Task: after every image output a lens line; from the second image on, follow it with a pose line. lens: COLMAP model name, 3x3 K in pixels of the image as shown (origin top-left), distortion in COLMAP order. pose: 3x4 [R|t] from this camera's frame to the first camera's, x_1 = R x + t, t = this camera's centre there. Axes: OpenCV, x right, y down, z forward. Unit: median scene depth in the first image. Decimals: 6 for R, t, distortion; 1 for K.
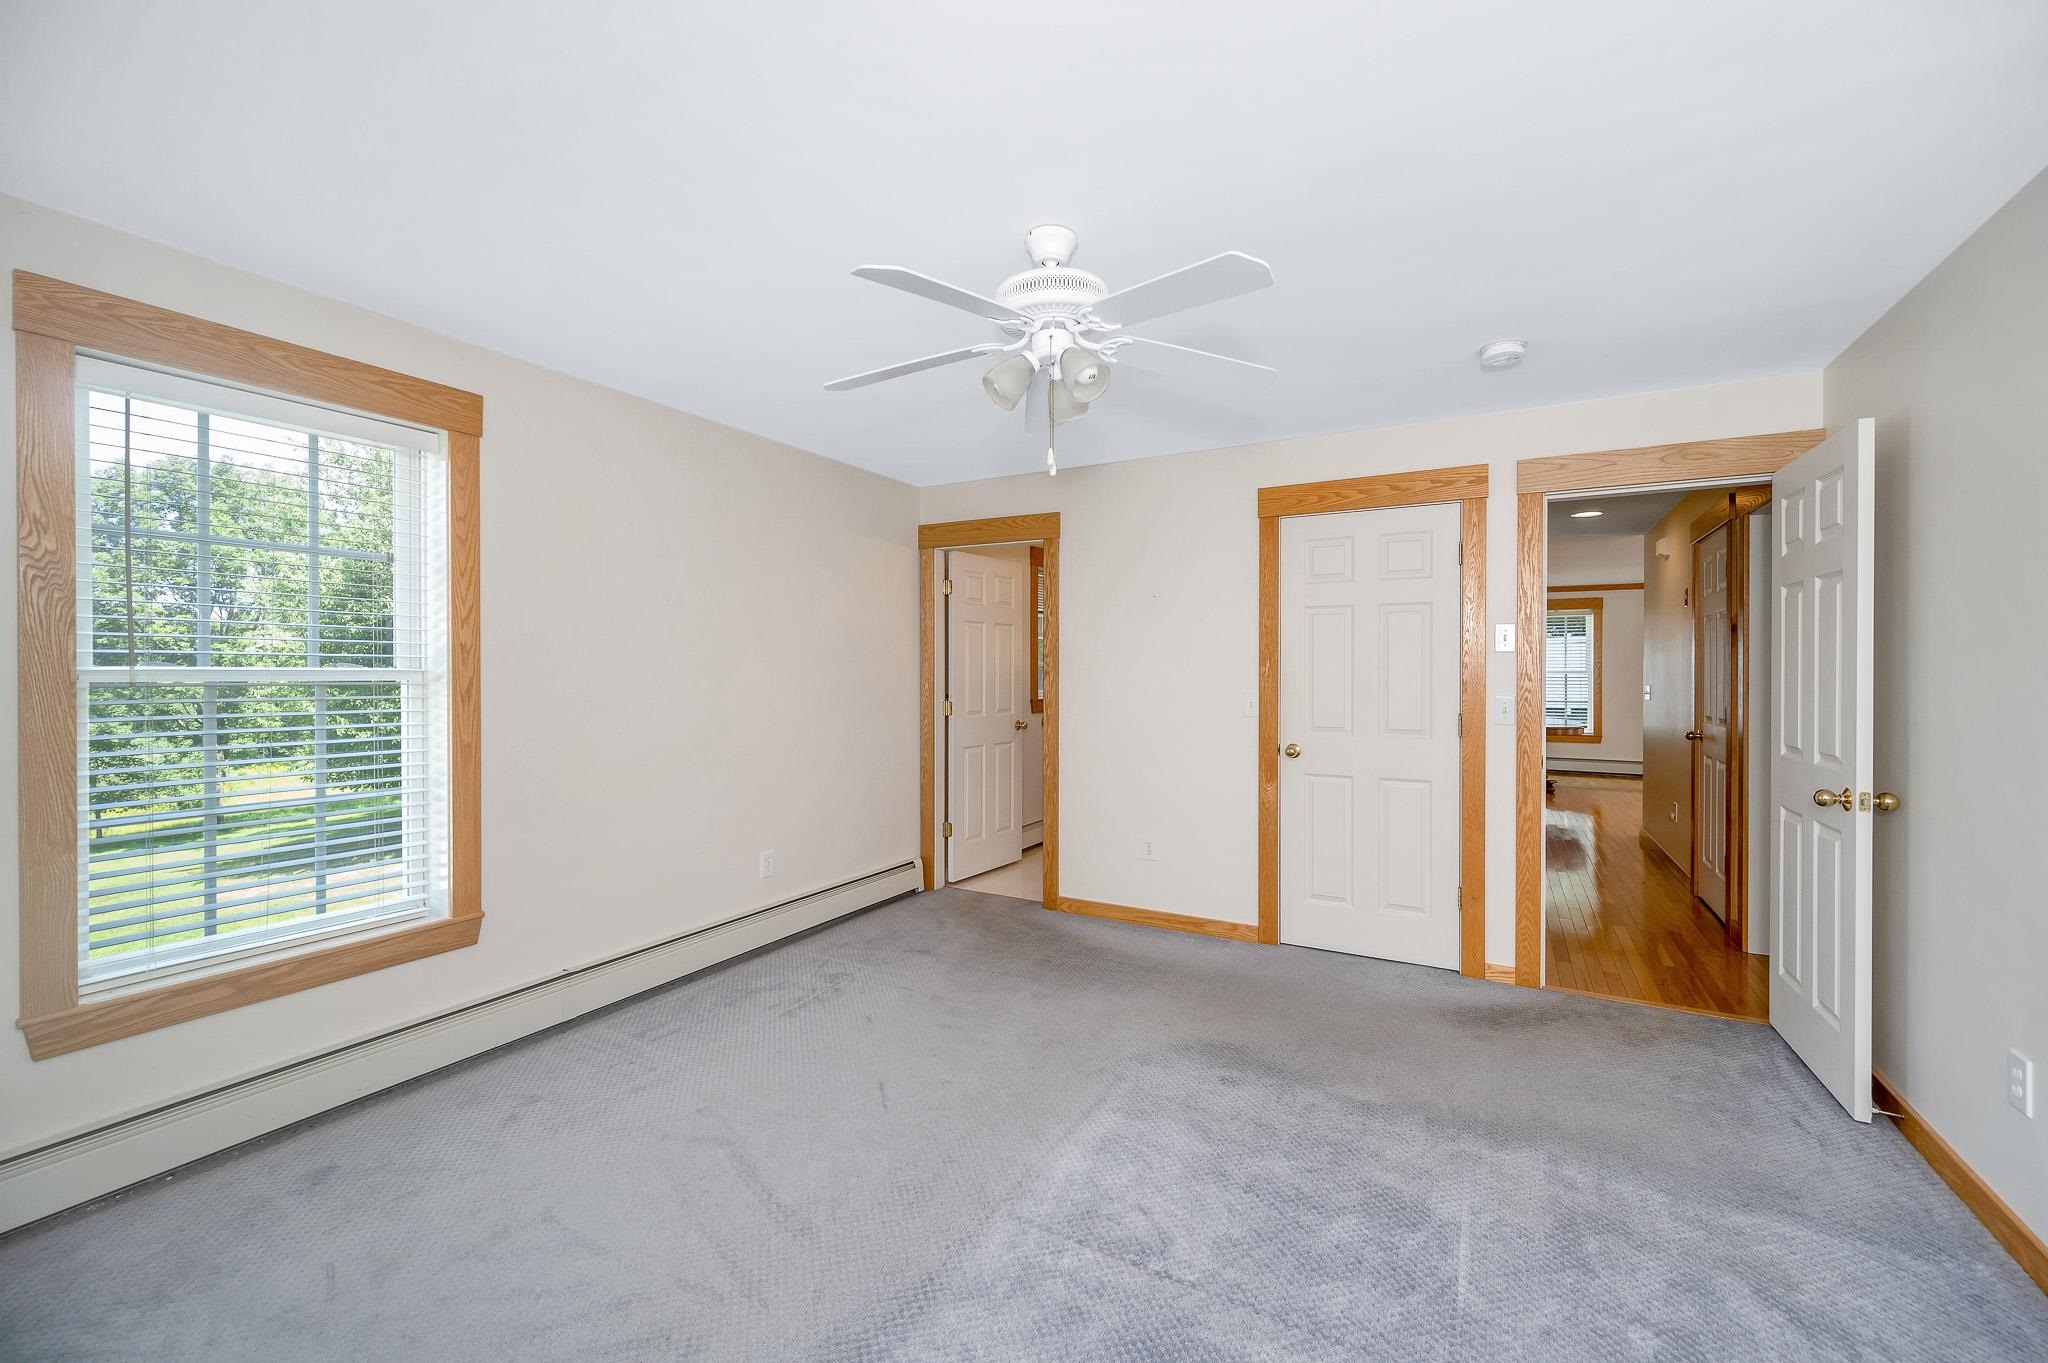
lens RADIAL K [[806.0, 0, 1024.9], [0, 806.0, 671.4], [0, 0, 1]] dist [0.000628, 0.000107]
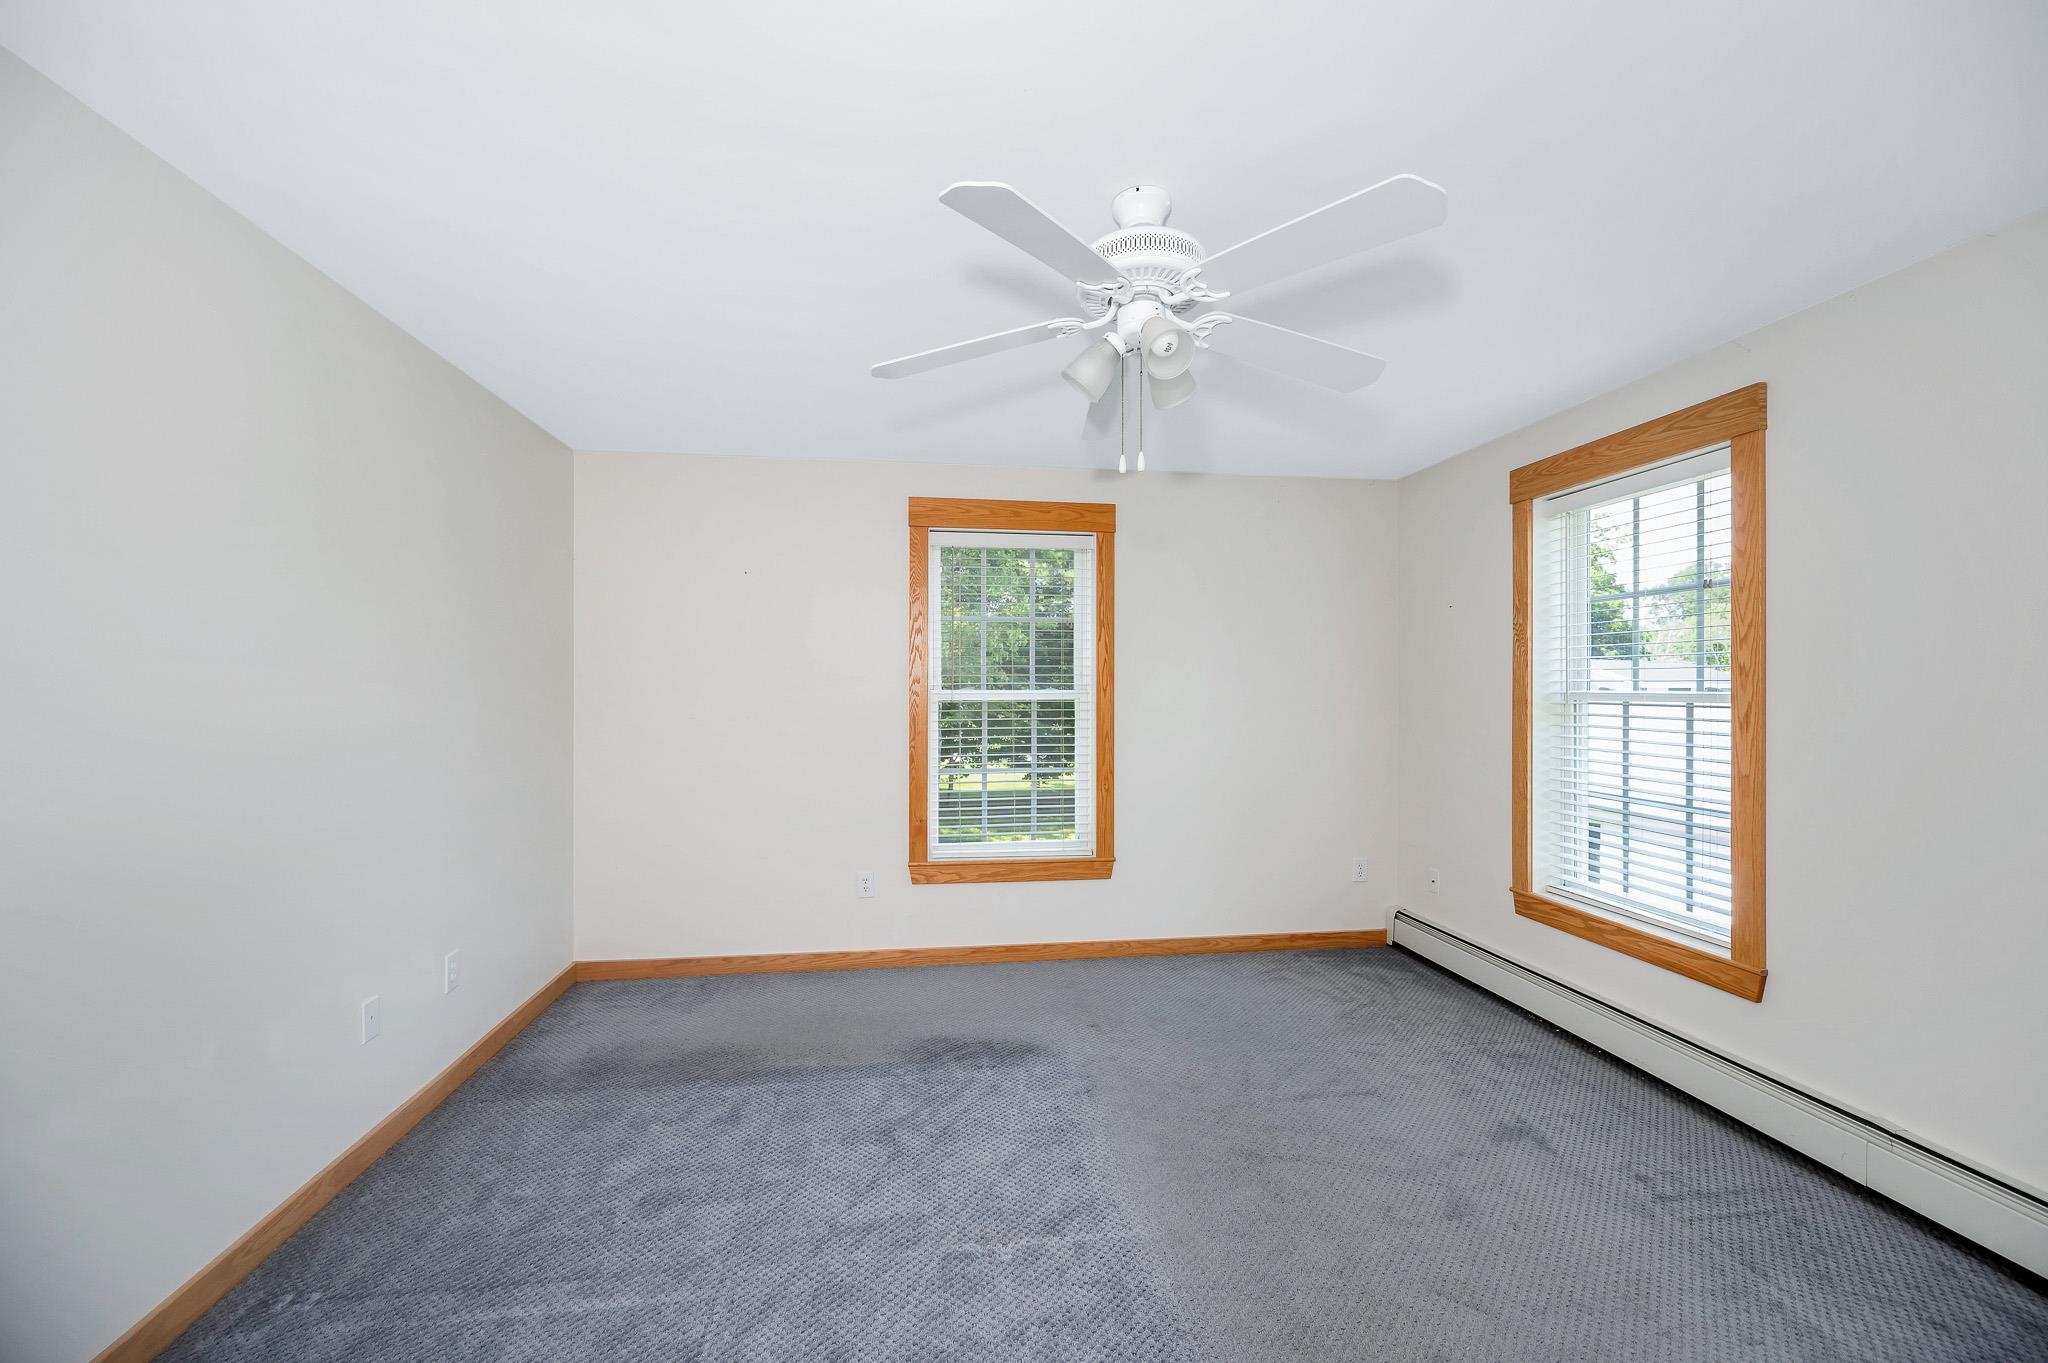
lens RADIAL K [[838.0, 0, 1024.0], [0, 838.0, 681.5], [0, 0, 1]] dist [0.000164, 0.000108]
pose [[-0.784403, -0.002564, -0.620246, 0.439112], [0.000838, 0.999986, -0.005194, -0.009606], [0.620251, -0.004594, -0.784390, 1.025909]]
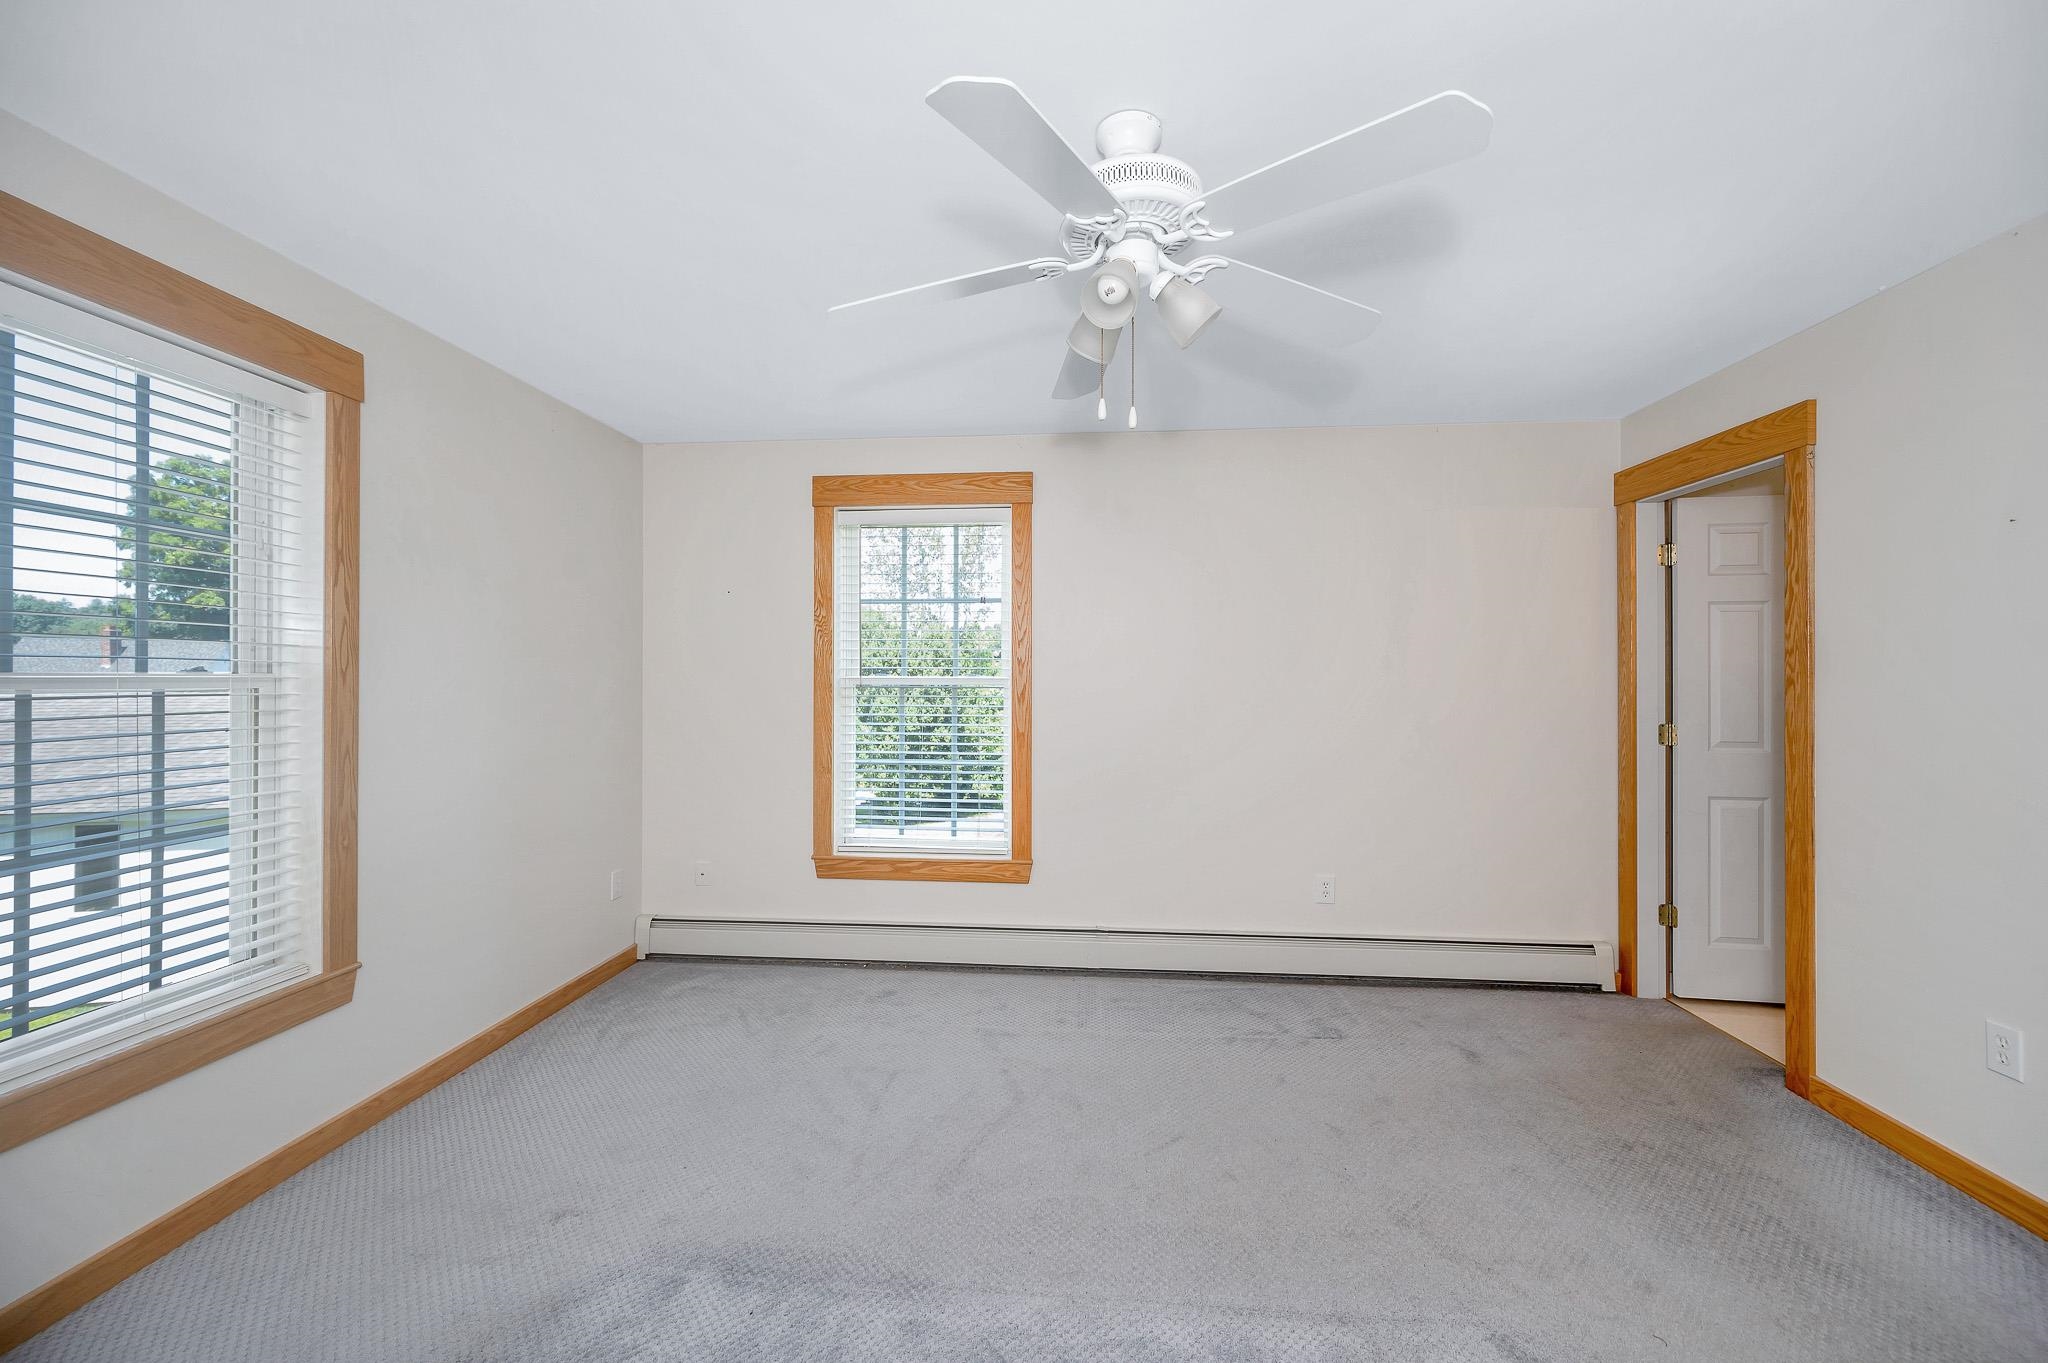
lens RADIAL K [[808.7, 0, 1019.8], [0, 808.7, 676.7], [0, 0, 1]] dist [-0.001413, -0.000200]
pose [[0.429955, -0.001672, -0.902849, 0.436305], [-0.001506, 0.999996, -0.002569, -0.000337], [0.902849, 0.002465, 0.429951, 0.345985]]
